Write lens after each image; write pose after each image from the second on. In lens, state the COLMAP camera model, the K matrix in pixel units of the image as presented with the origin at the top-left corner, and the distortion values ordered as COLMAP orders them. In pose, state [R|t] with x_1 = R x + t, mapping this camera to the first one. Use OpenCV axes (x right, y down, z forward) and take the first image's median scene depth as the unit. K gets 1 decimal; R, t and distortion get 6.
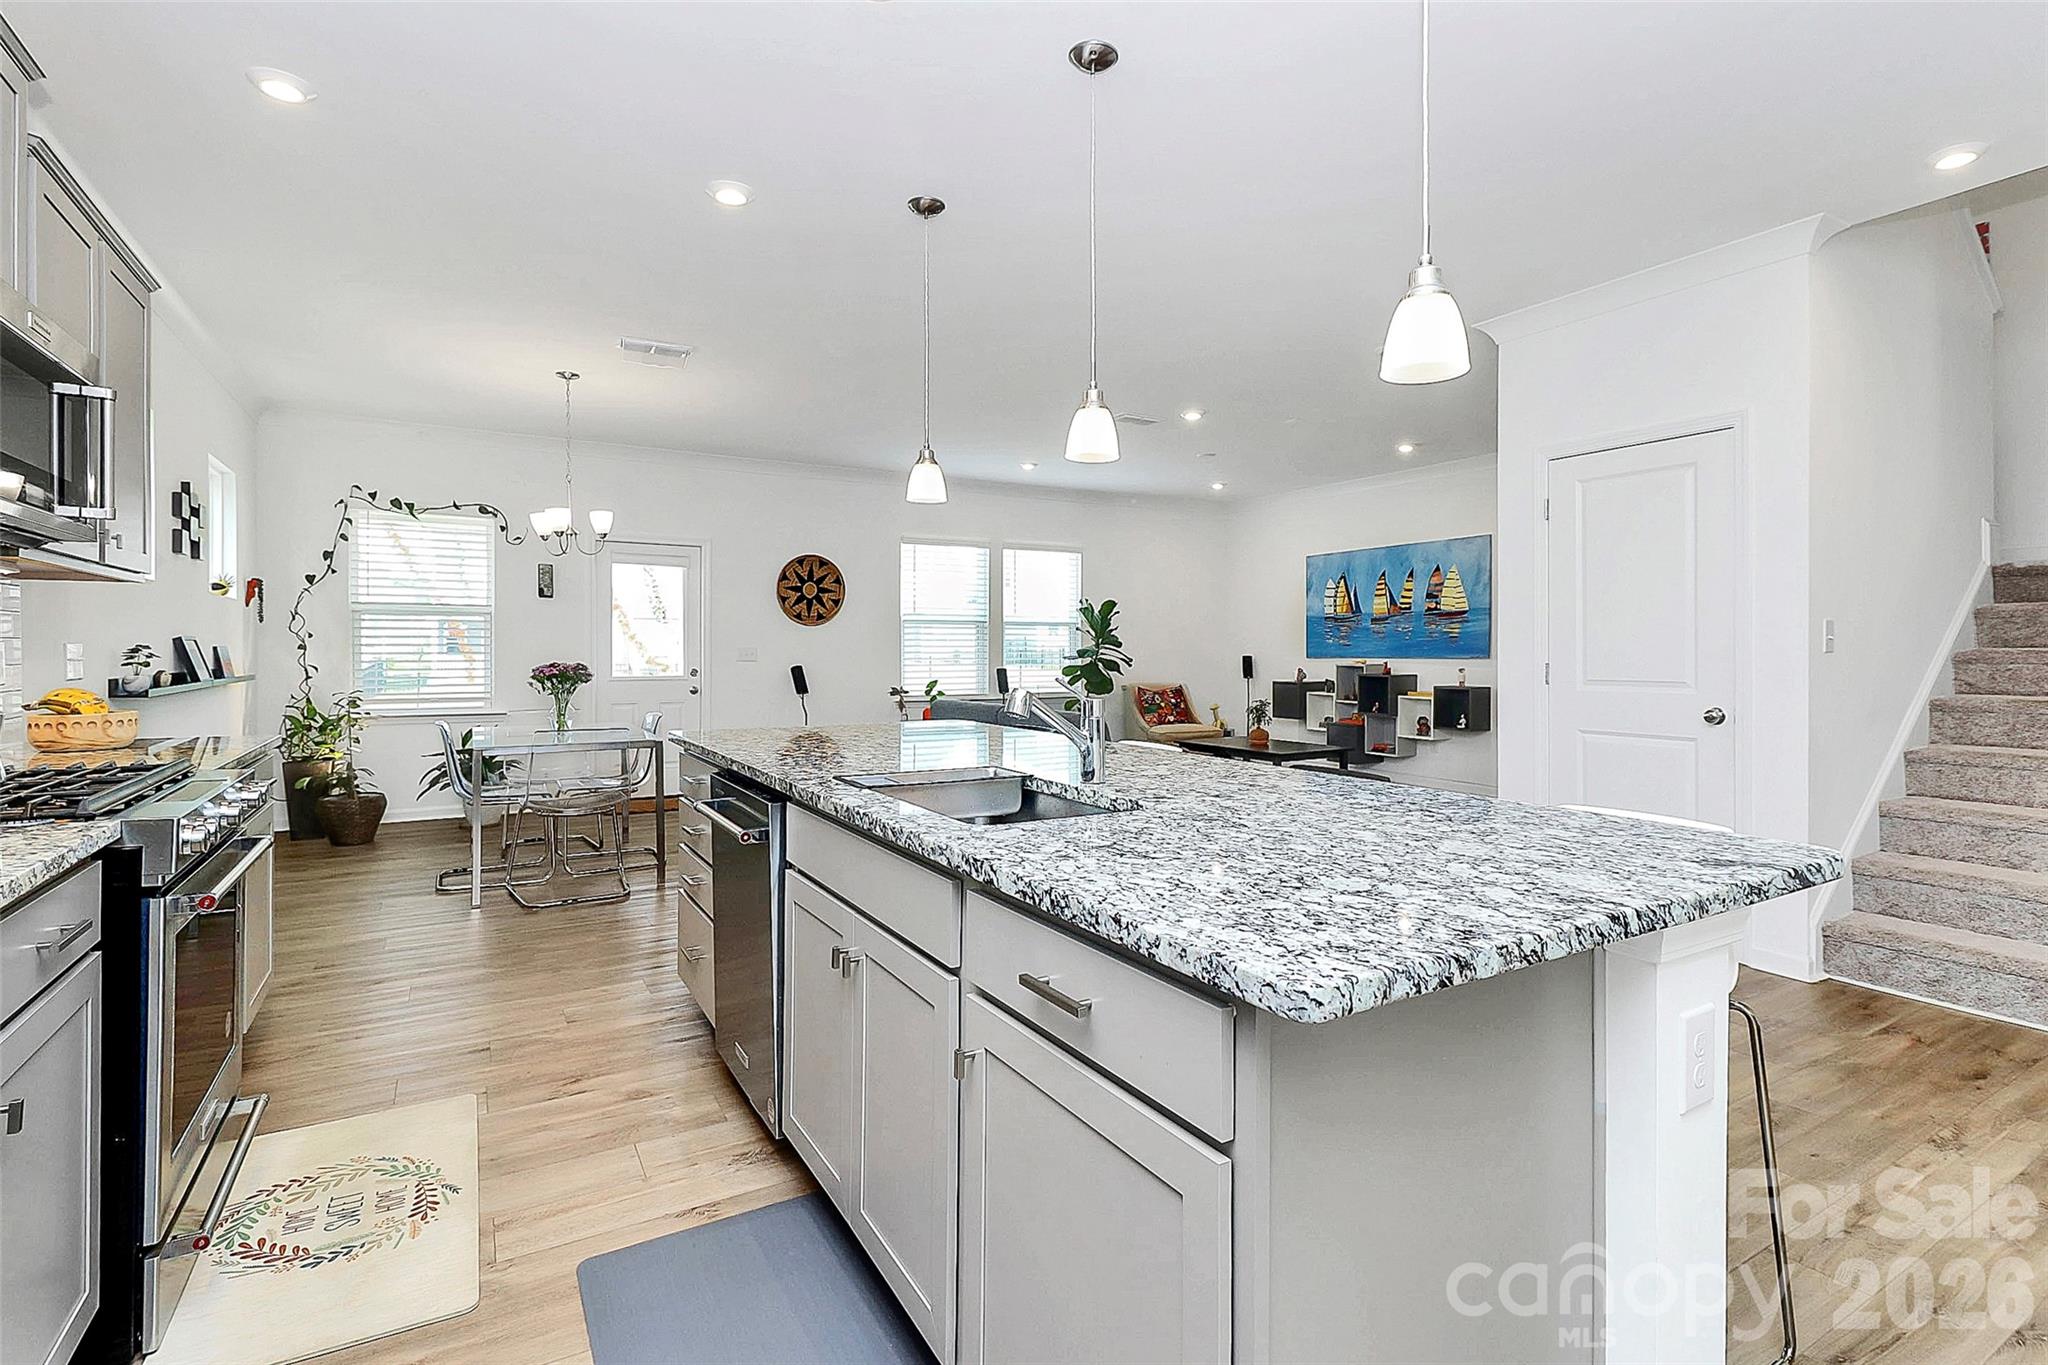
lens RADIAL K [[973.7, 0, 1022.1], [0, 973.7, 635.2], [0, 0, 1]] dist [0.006298, -0.008745]
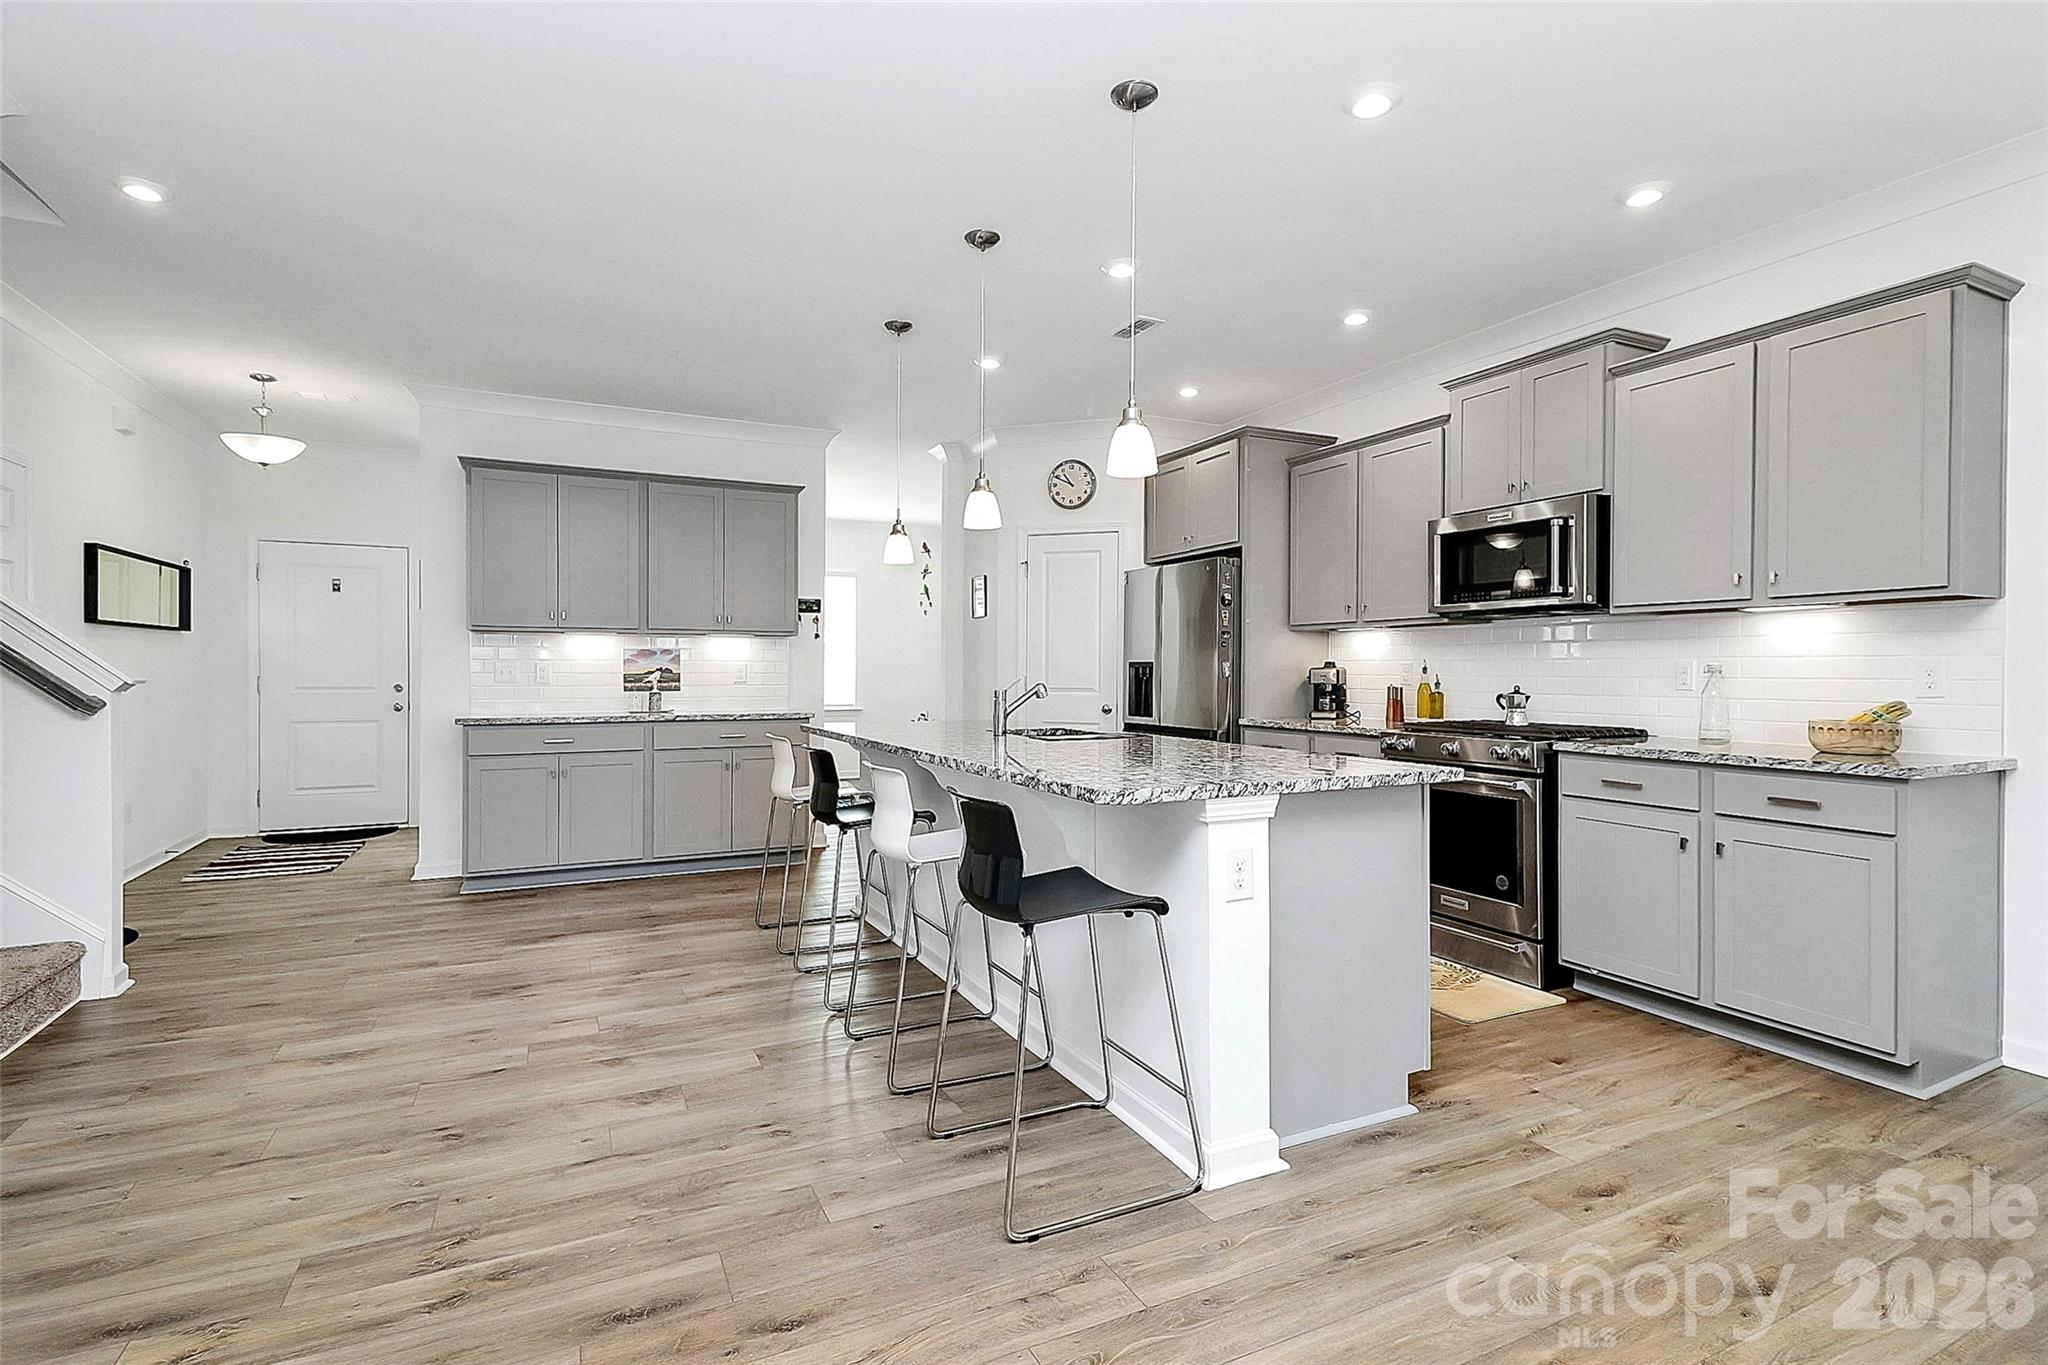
lens RADIAL K [[973.7, 0, 1040.7], [0, 973.7, 679.8], [0, 0, 1]] dist [0.006298, -0.008745]
pose [[-0.998199, 0.000068, 0.059995, -0.028171], [0.000091, 1.000000, 0.000387, 0.011231], [-0.059995, 0.000392, -0.998199, 0.694319]]
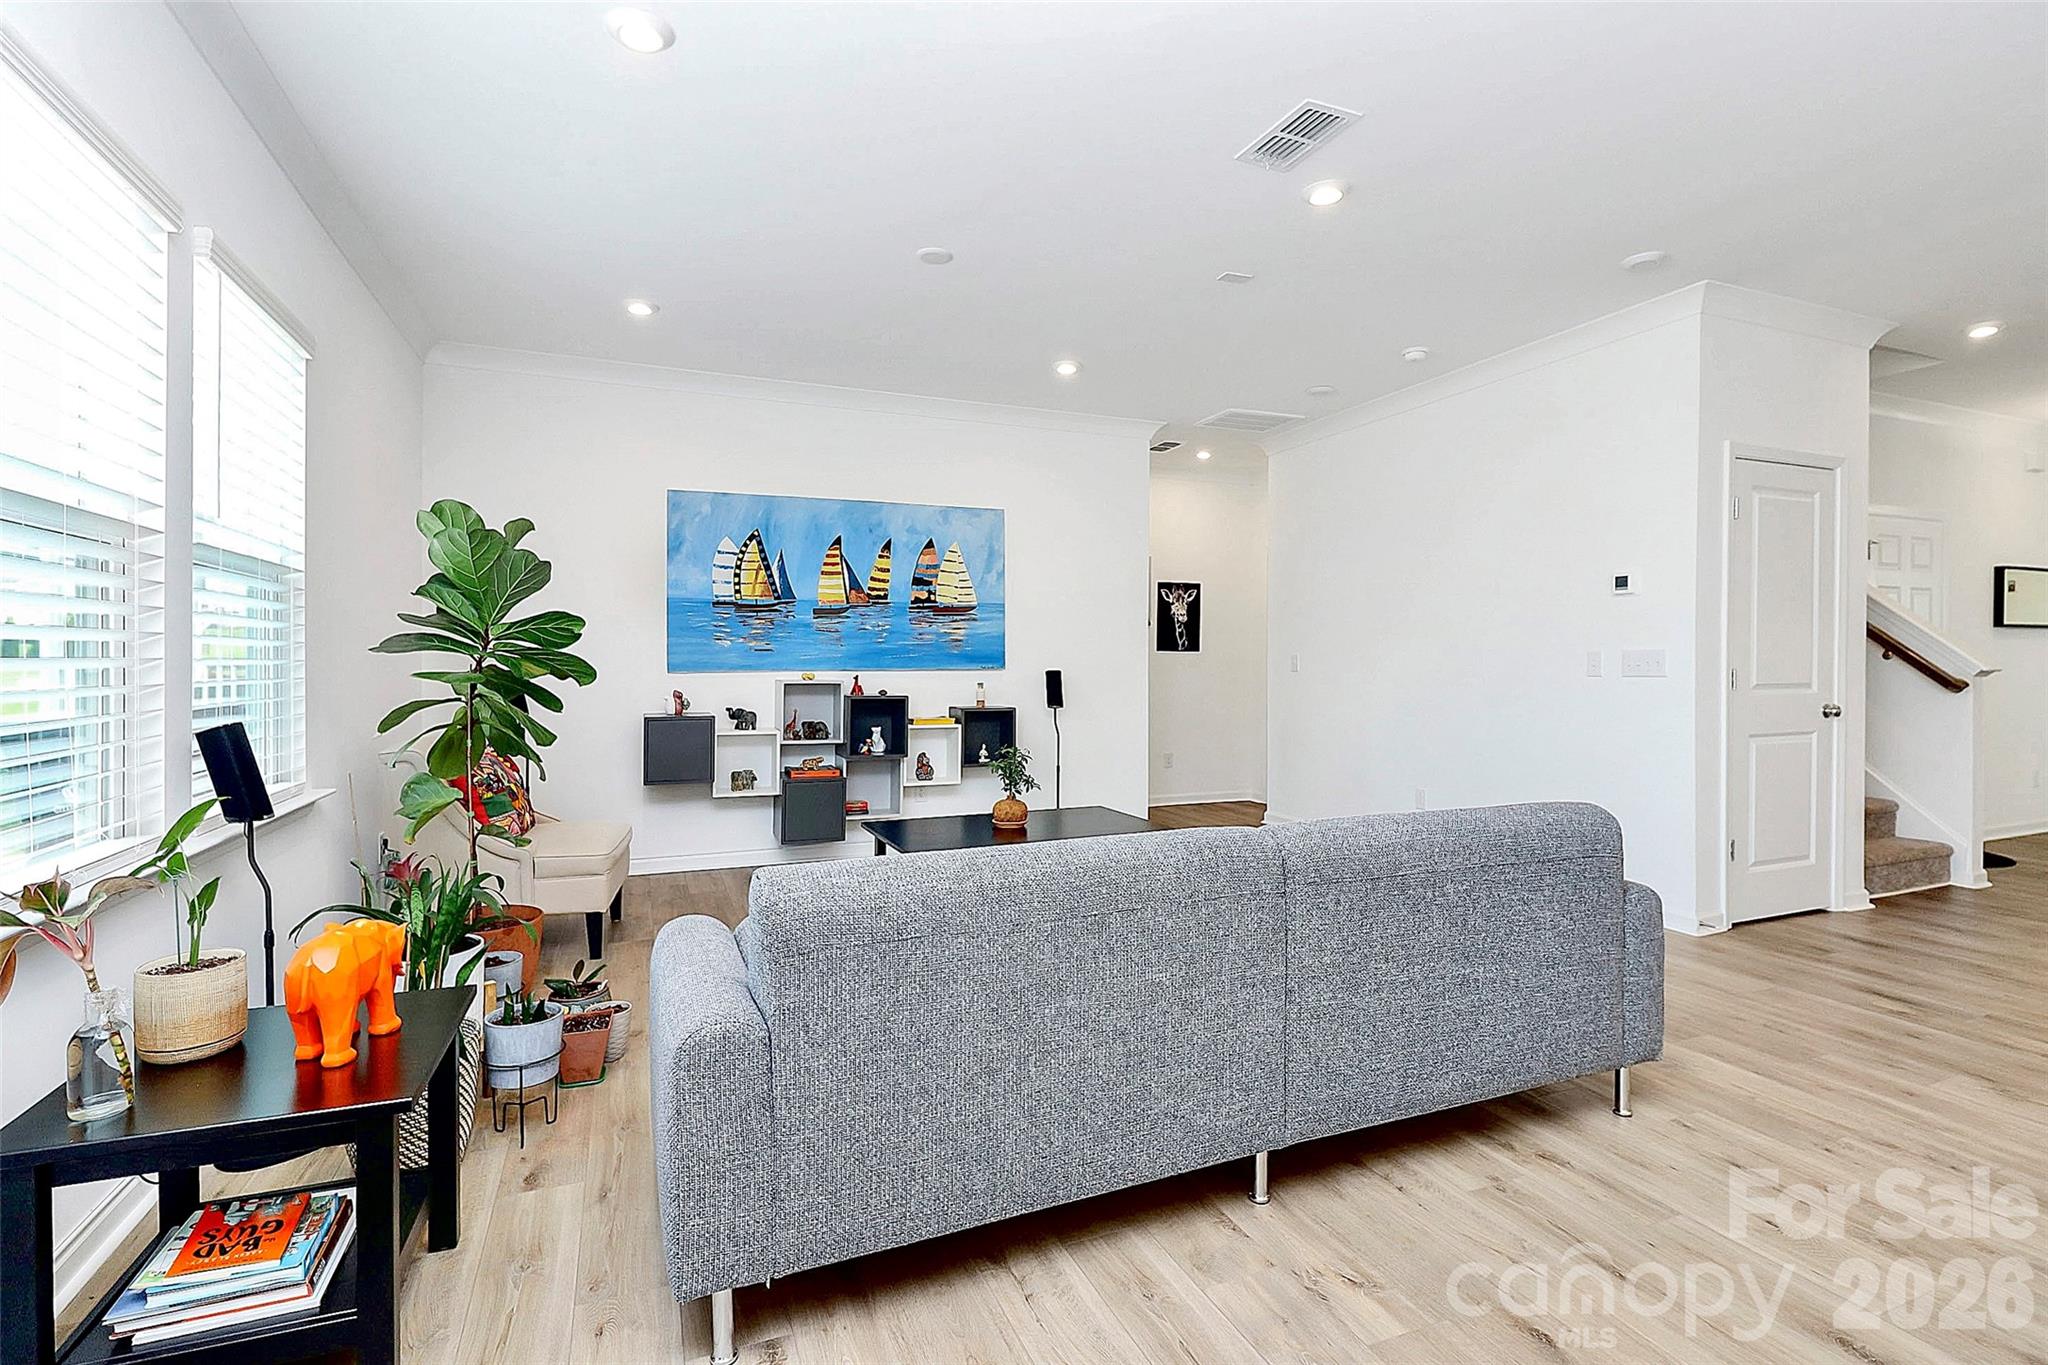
lens RADIAL K [[973.7, 0, 1024.0], [0, 973.7, 669.6], [0, 0, 1]] dist [0.006298, -0.008745]
pose [[0.124126, -0.007931, 0.992235, -0.262790], [-0.015192, 0.999836, 0.009892, 0.014930], [-0.992150, -0.016302, 0.123985, 0.806229]]
